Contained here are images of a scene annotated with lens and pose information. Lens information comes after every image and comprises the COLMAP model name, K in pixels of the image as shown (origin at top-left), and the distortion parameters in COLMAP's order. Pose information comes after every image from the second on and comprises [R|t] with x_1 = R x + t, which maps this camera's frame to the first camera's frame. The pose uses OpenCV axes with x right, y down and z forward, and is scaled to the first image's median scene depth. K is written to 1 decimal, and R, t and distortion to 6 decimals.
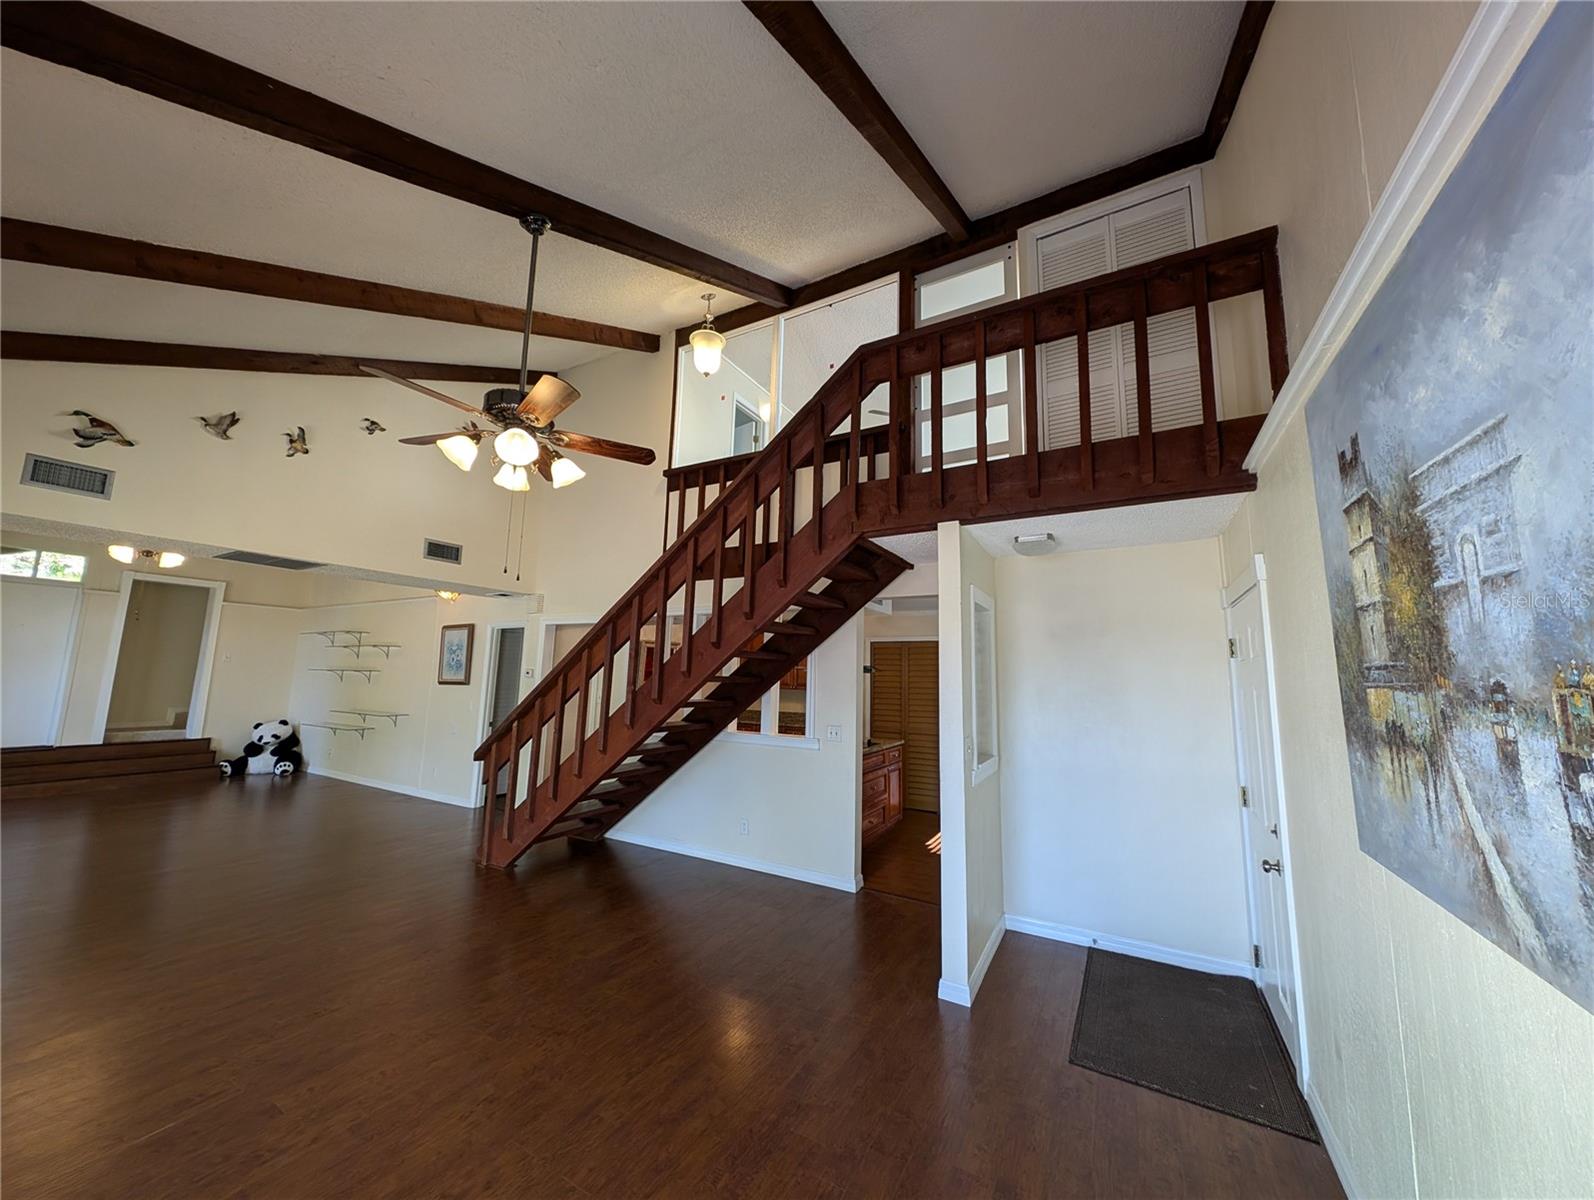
lens RADIAL K [[567.4, 0, 797.0], [0, 567.4, 600.0], [0, 0, 1]] dist [0.001192, 0.000006]
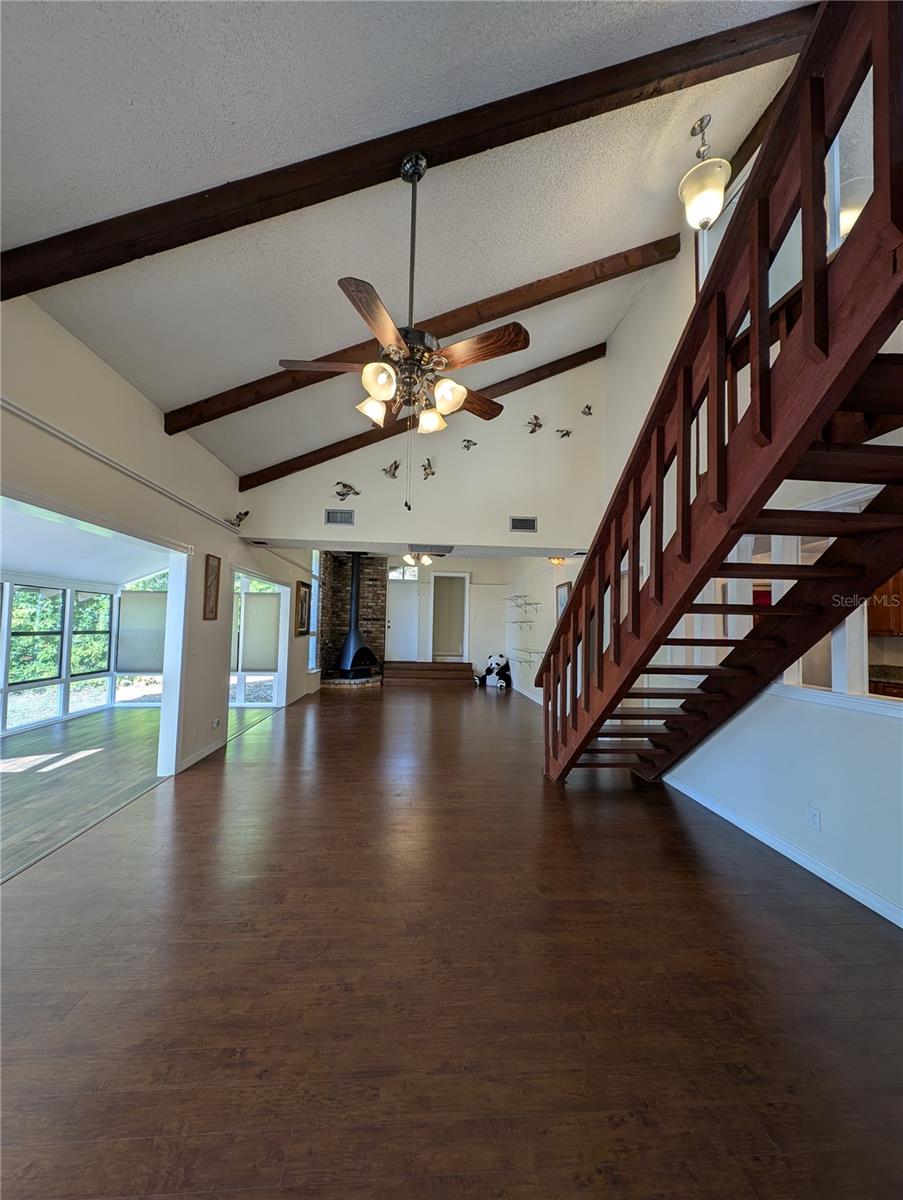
lens RADIAL K [[447.9, 0, 462.3], [0, 447.9, 601.5], [0, 0, 1]] dist [0.001773, -0.000113]
pose [[0.557945, -0.060109, -0.827698, 0.132105], [0.107183, 0.994239, 0.000047, 0.076708], [0.822927, -0.088742, 0.561174, 0.319727]]
